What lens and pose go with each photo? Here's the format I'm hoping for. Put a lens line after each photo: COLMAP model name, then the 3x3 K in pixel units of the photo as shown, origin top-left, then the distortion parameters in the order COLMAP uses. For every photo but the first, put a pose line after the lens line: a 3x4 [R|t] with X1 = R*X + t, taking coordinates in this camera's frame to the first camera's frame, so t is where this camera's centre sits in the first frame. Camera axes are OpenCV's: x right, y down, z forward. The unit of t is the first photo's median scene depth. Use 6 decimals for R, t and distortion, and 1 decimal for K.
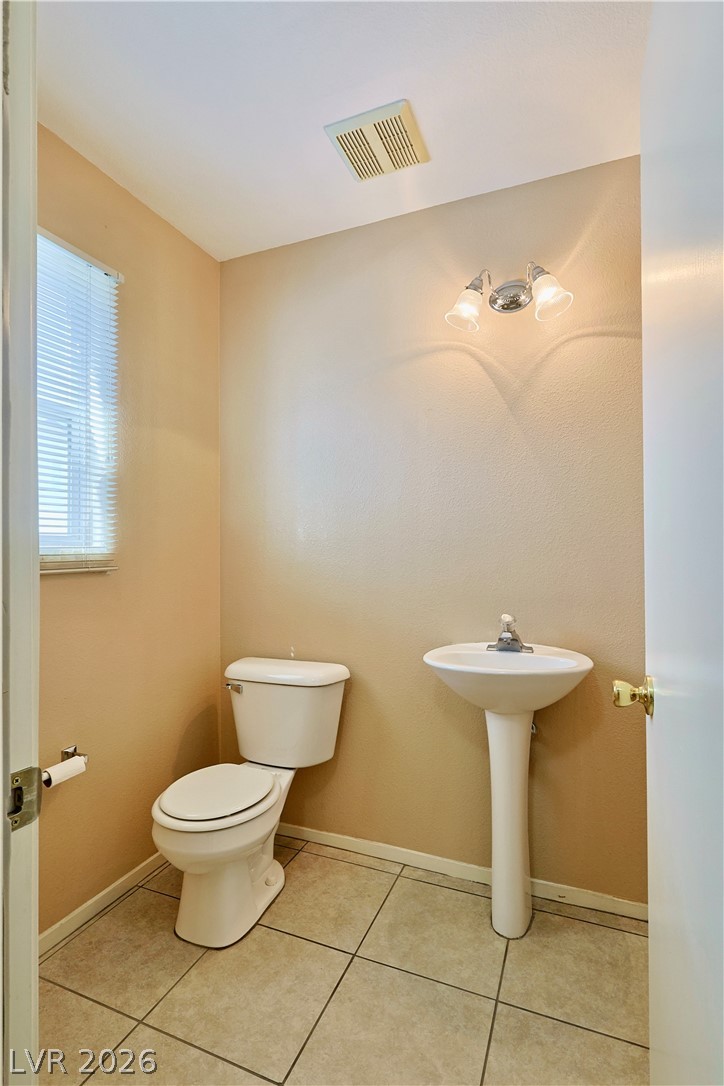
lens RADIAL K [[529.1, 0, 364.5], [0, 529.1, 546.0], [0, 0, 1]] dist [-0.004223, -0.000204]
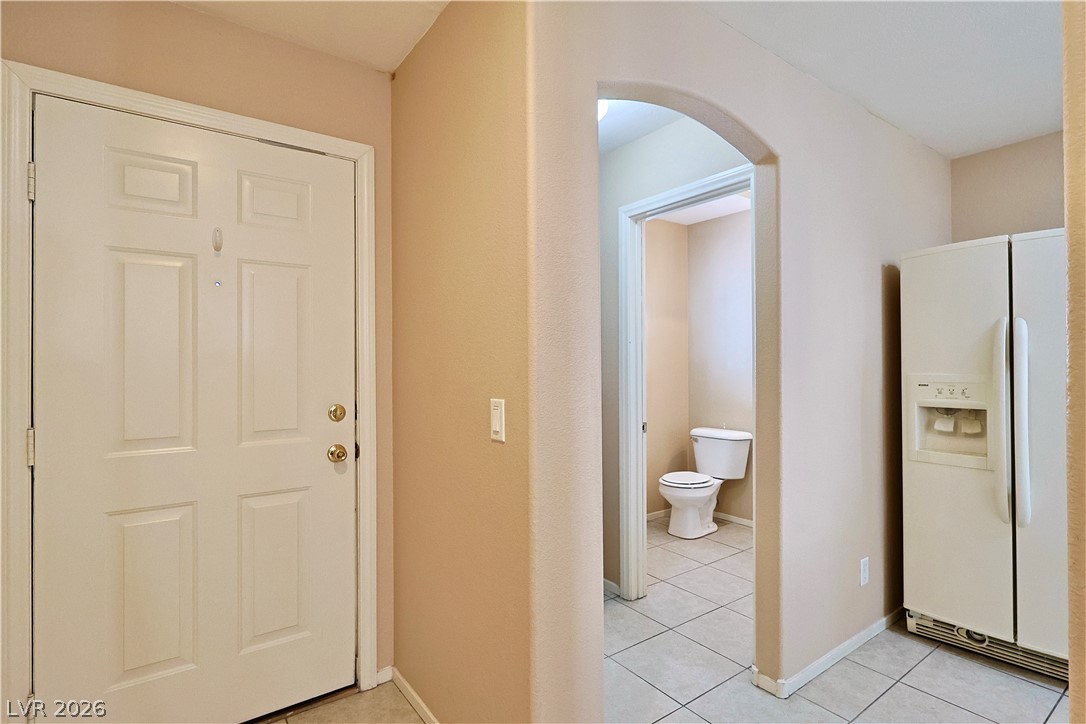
lens RADIAL K [[529.1, 0, 538.2], [0, 529.1, 366.2], [0, 0, 1]] dist [-0.004223, -0.000204]
pose [[0.848779, 0.003237, -0.528738, 0.349766], [0.004742, 0.999894, 0.013733, -0.053945], [0.528727, -0.014163, 0.848674, -1.146668]]
